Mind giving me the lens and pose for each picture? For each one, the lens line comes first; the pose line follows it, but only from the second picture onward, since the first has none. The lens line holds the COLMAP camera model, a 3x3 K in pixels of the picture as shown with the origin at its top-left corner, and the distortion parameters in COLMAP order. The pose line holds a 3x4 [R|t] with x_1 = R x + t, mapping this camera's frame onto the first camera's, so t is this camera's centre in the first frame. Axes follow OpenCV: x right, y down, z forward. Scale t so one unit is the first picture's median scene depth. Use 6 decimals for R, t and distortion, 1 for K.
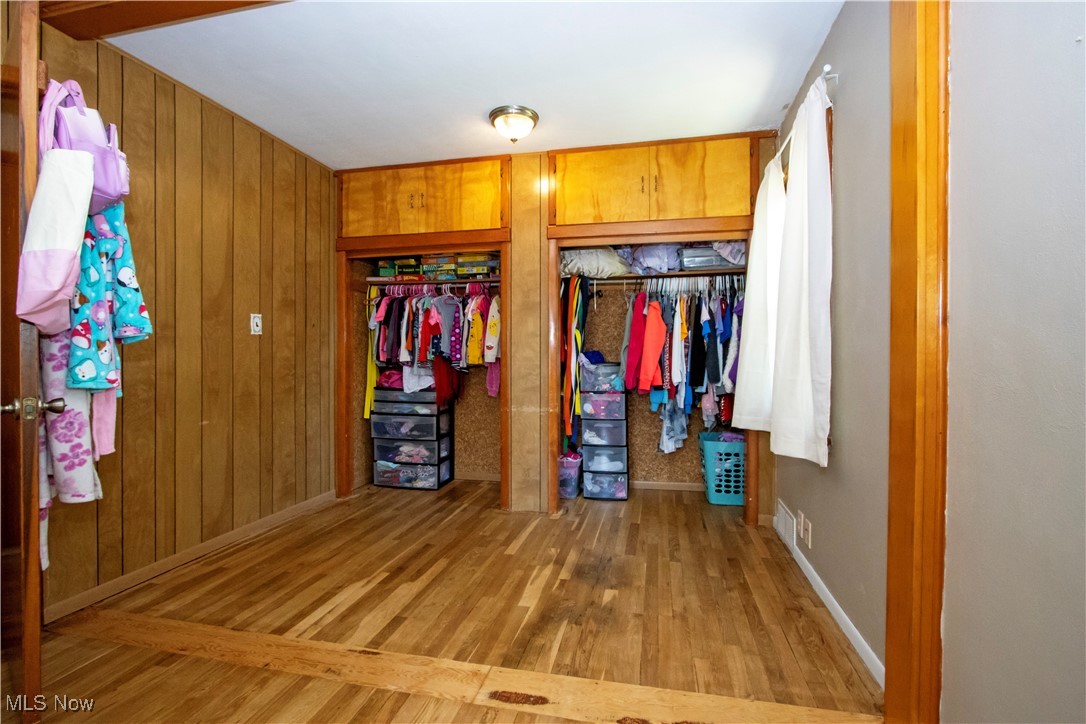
lens RADIAL K [[500.5, 0, 544.8], [0, 500.5, 358.2], [0, 0, 1]] dist [-0.000305, 0.000872]
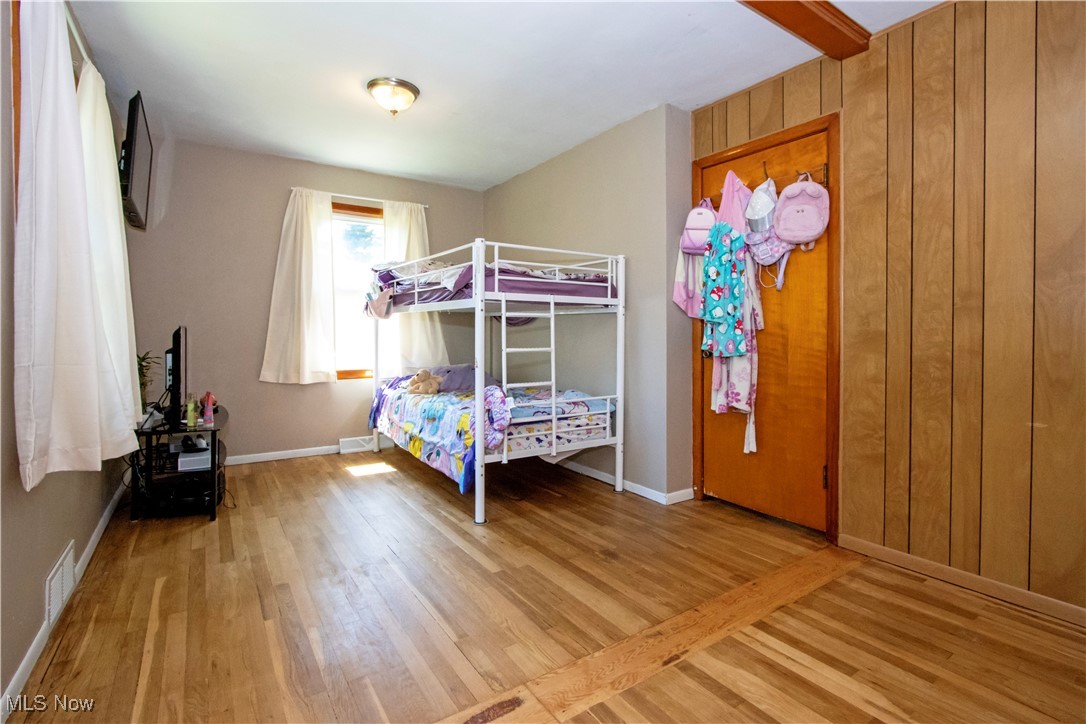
lens RADIAL K [[500.5, 0, 538.9], [0, 500.5, 337.3], [0, 0, 1]] dist [-0.000305, 0.000872]
pose [[-0.678062, 0.008601, -0.734955, 0.399637], [-0.001578, 0.999912, 0.013157, -0.003332], [0.735003, 0.010081, -0.677988, 1.220720]]
